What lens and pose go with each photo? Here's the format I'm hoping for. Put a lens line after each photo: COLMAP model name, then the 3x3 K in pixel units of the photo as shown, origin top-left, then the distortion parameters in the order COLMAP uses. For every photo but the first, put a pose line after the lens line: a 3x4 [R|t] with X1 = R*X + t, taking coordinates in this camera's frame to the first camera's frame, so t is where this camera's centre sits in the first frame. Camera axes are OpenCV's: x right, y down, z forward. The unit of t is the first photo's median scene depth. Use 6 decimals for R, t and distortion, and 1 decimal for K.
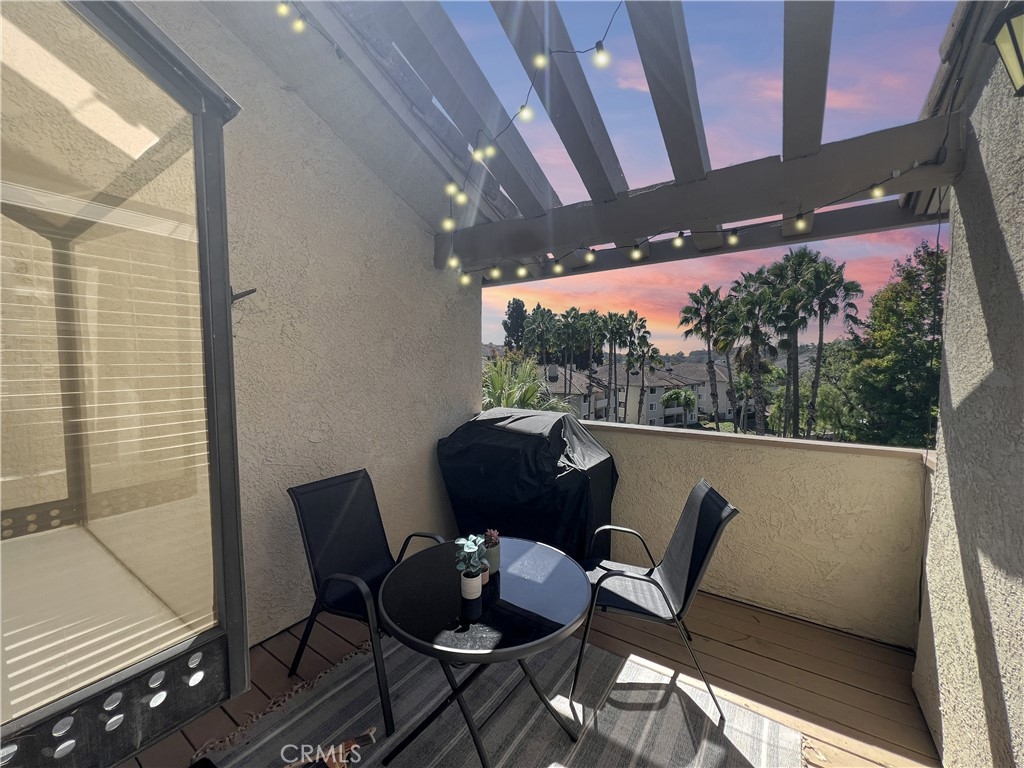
lens RADIAL K [[409.5, 0, 508.7], [0, 409.5, 383.0], [0, 0, 1]] dist [-0.003298, 0.000116]
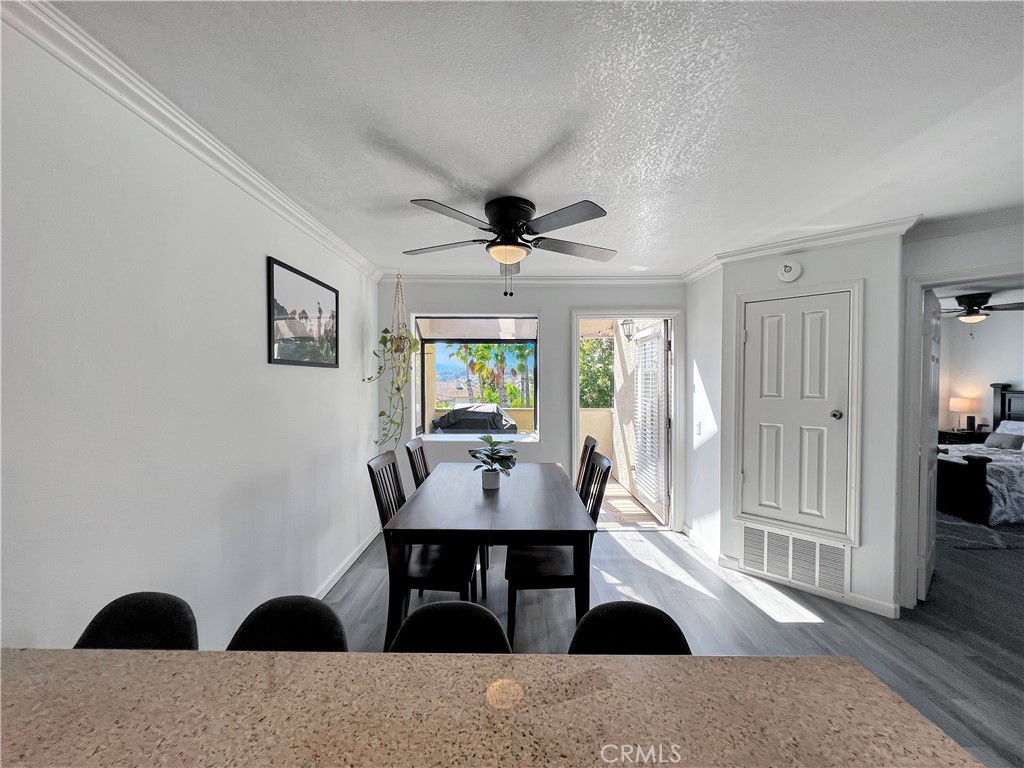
lens RADIAL K [[409.5, 0, 511.3], [0, 409.5, 385.0], [0, 0, 1]] dist [-0.003298, 0.000116]
pose [[0.826265, -0.004300, 0.563266, -0.078945], [0.026591, 0.999154, -0.031378, 0.003333], [-0.562654, 0.040904, 0.825680, -0.067307]]
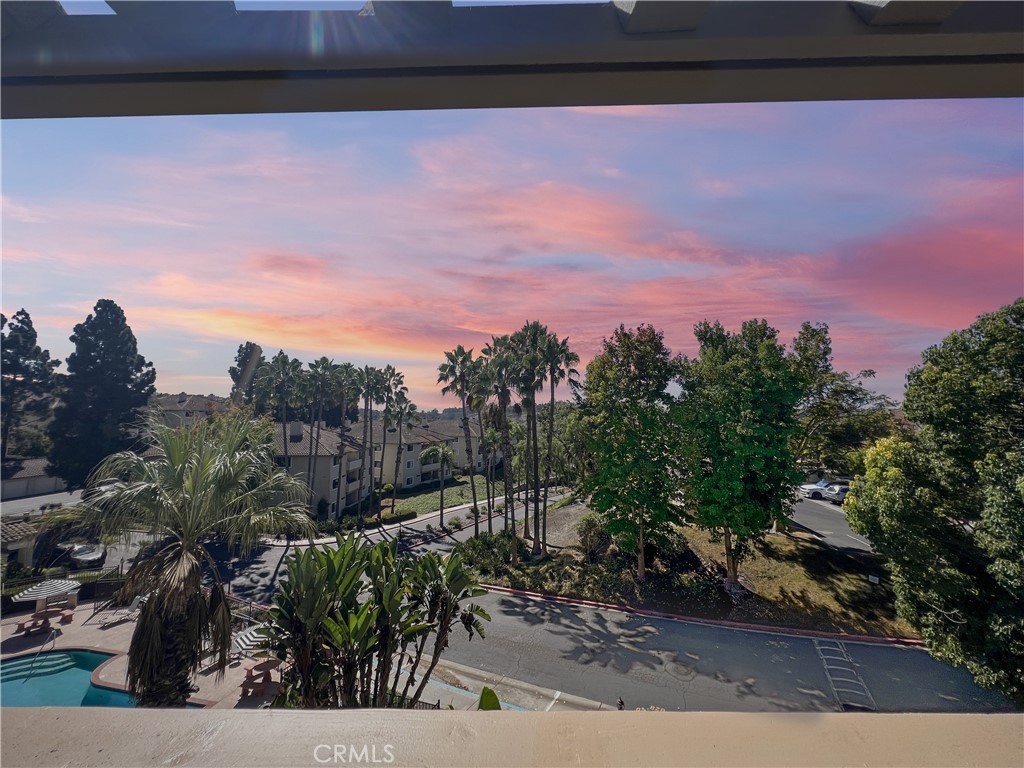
lens RADIAL K [[409.5, 0, 512.3], [0, 409.5, 384.6], [0, 0, 1]] dist [-0.003298, 0.000116]
pose [[0.833403, 0.046380, 0.550716, 0.015803], [0.027717, 0.991711, -0.125464, -0.003112], [-0.551970, 0.119827, 0.825209, 0.062685]]
